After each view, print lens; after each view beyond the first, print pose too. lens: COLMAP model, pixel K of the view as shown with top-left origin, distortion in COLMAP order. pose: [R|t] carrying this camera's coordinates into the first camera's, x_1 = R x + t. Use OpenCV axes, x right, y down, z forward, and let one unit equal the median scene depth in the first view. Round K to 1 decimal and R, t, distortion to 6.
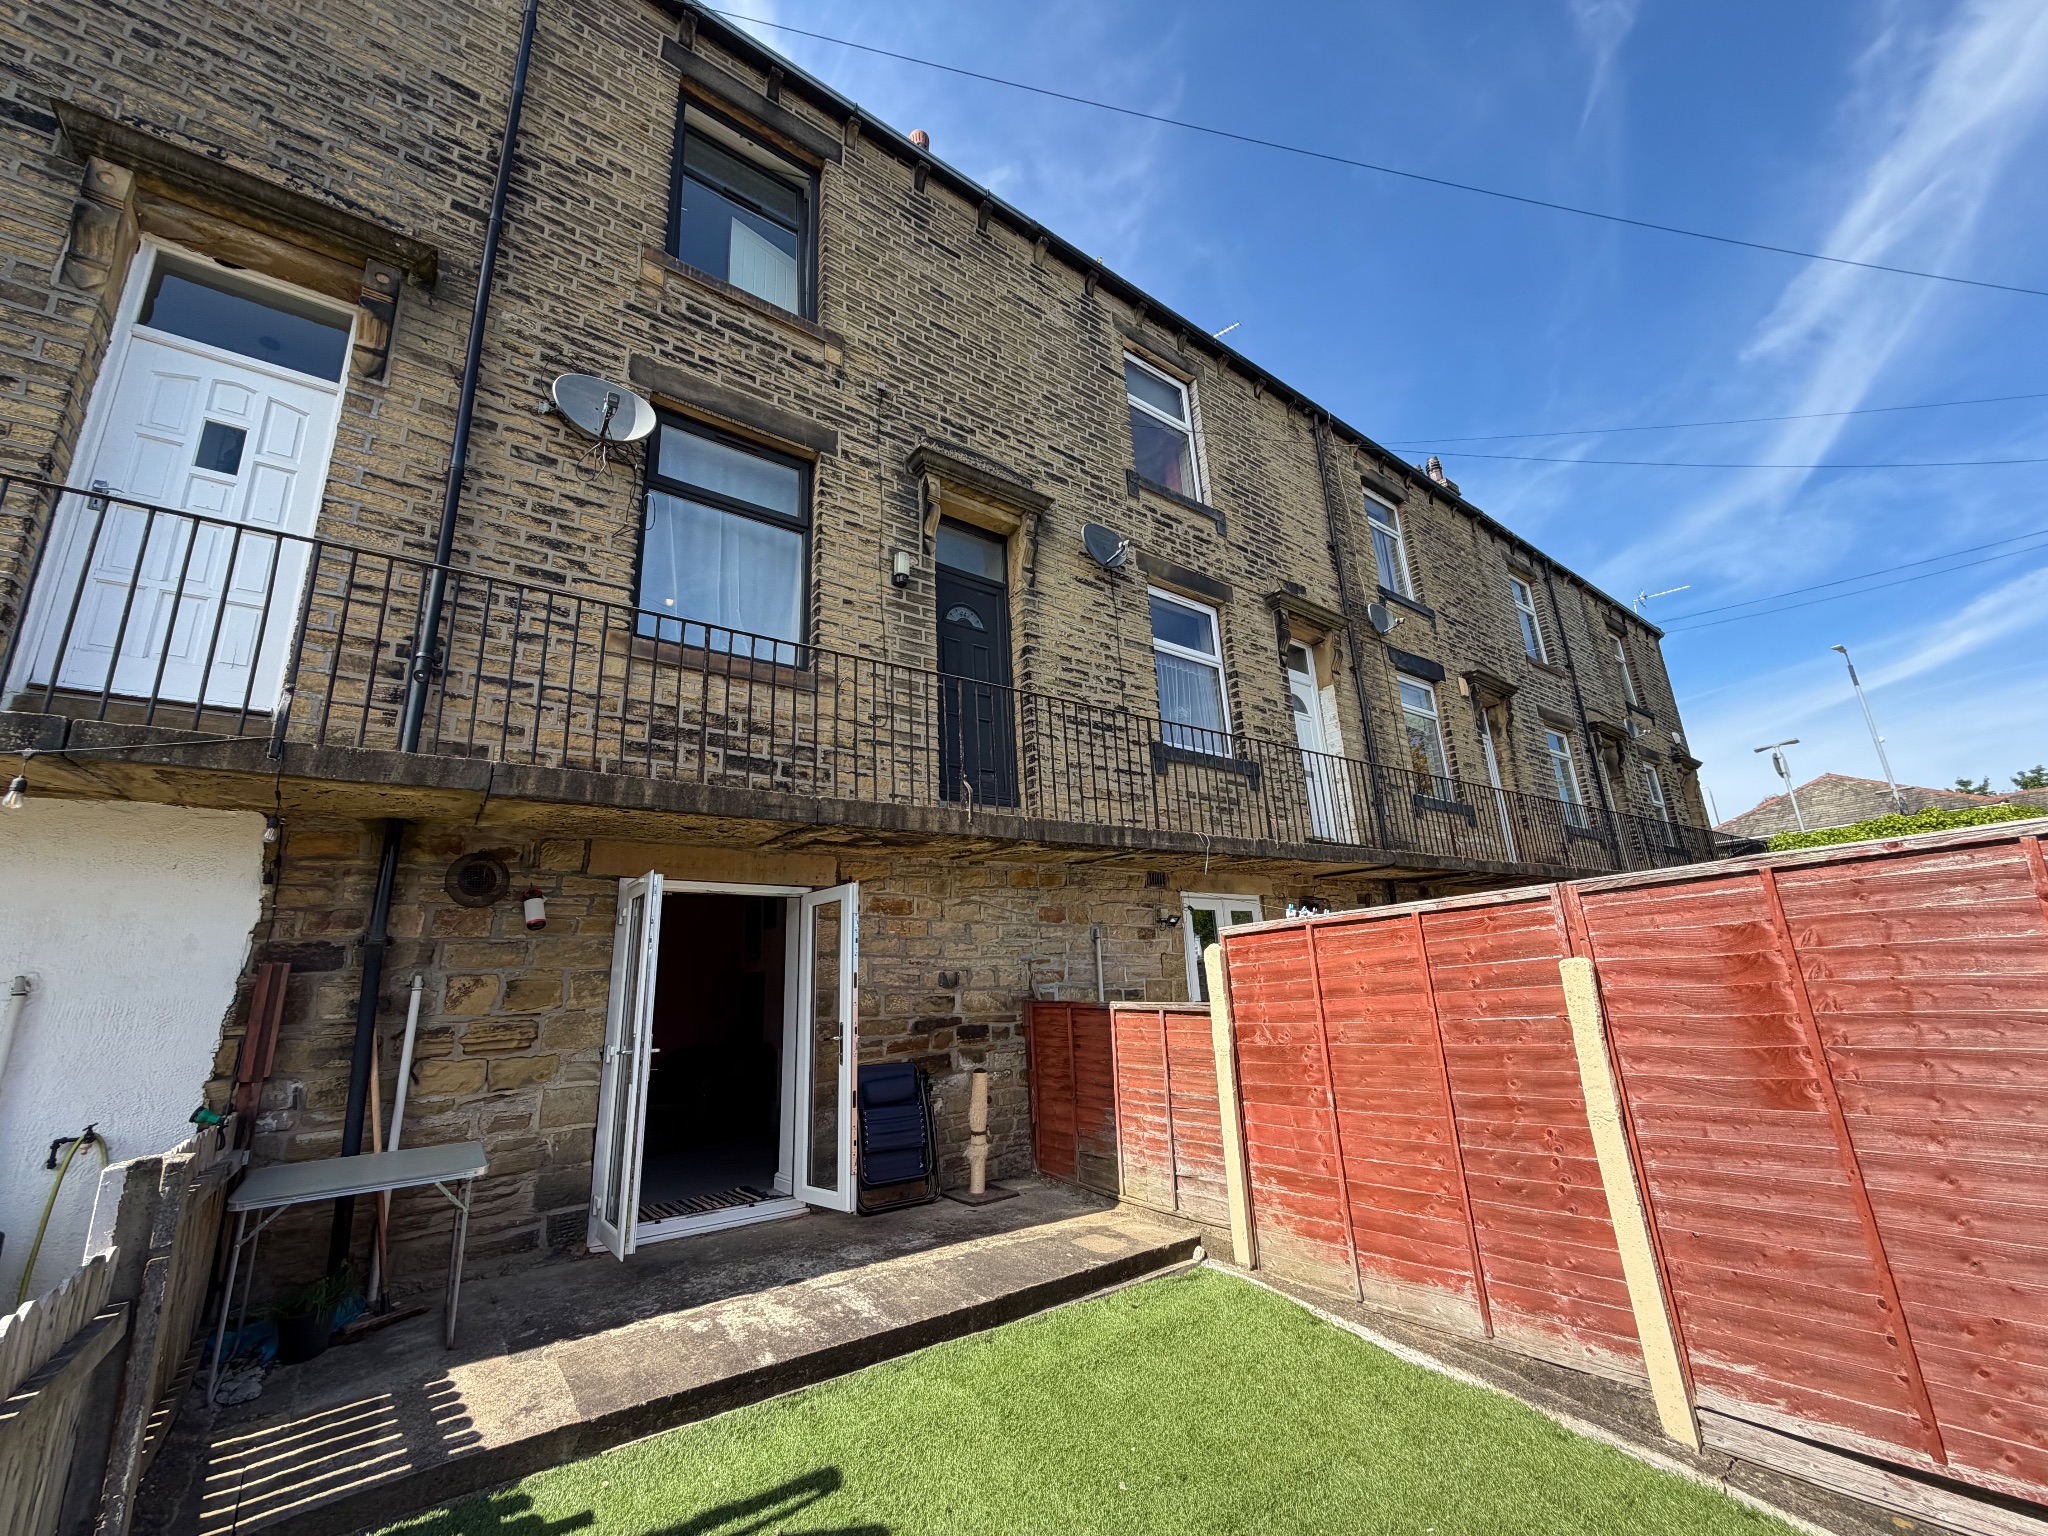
lens RADIAL K [[818.2, 0, 1018.2], [0, 818.2, 770.0], [0, 0, 1]] dist [-0.000139, -0.000084]
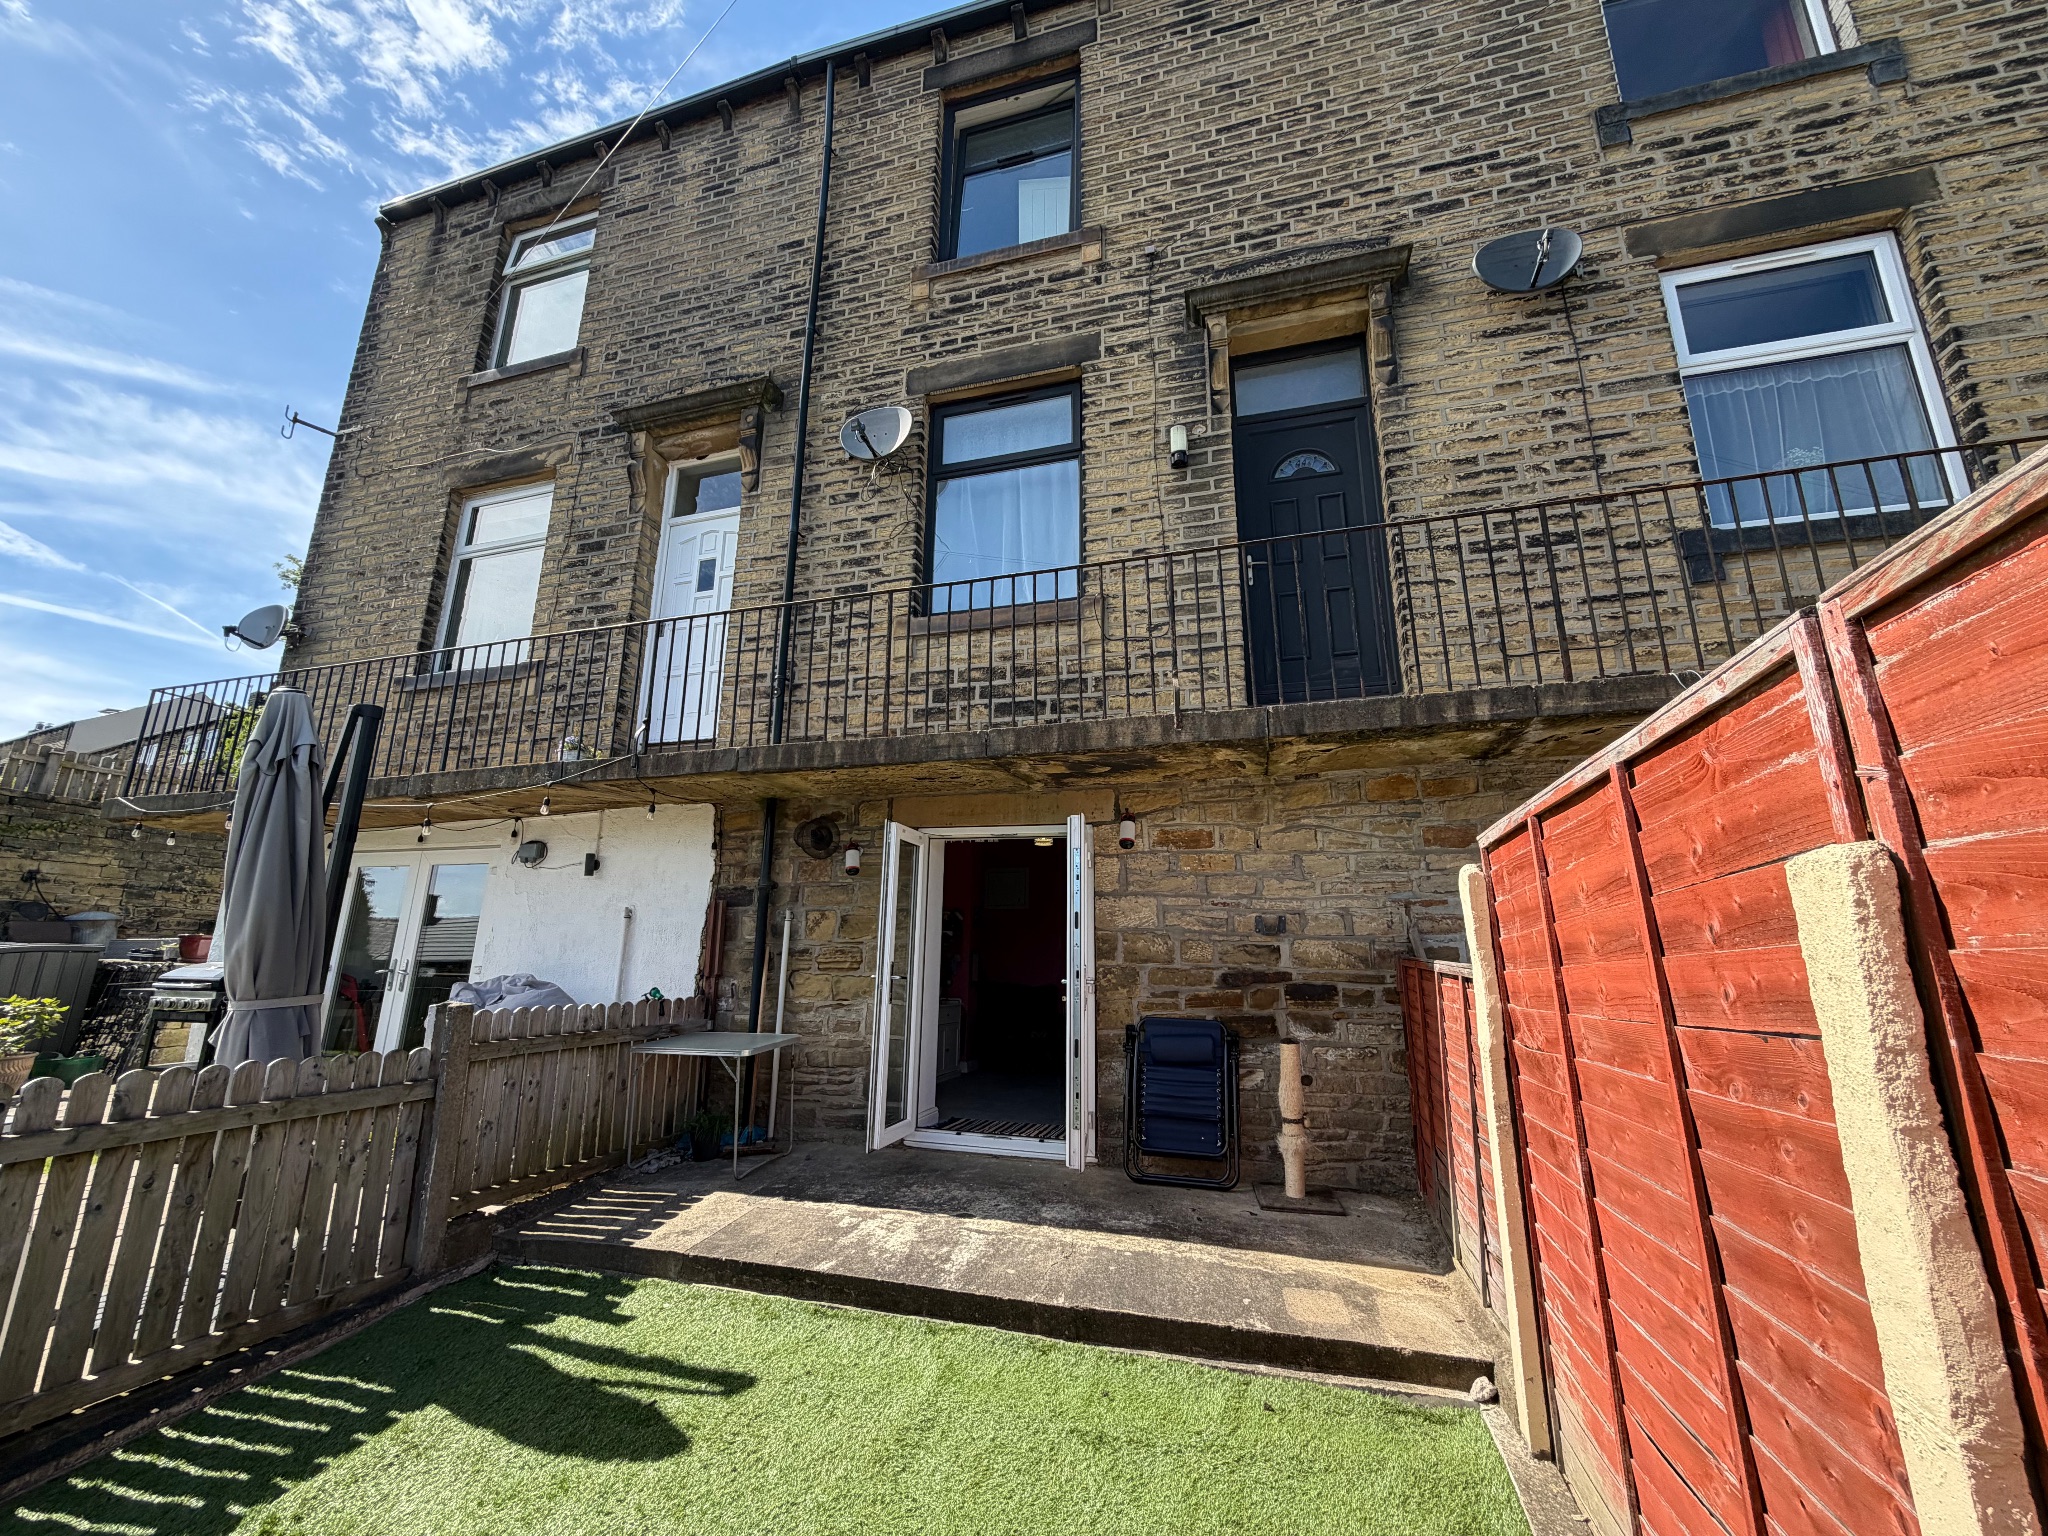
lens RADIAL K [[818.2, 0, 1024.5], [0, 818.2, 769.1], [0, 0, 1]] dist [-0.000139, -0.000084]
pose [[0.608111, -0.131920, -0.782814, 0.446084], [0.172885, 0.984435, -0.031596, 0.097687], [0.774798, -0.116123, 0.621453, 0.362015]]
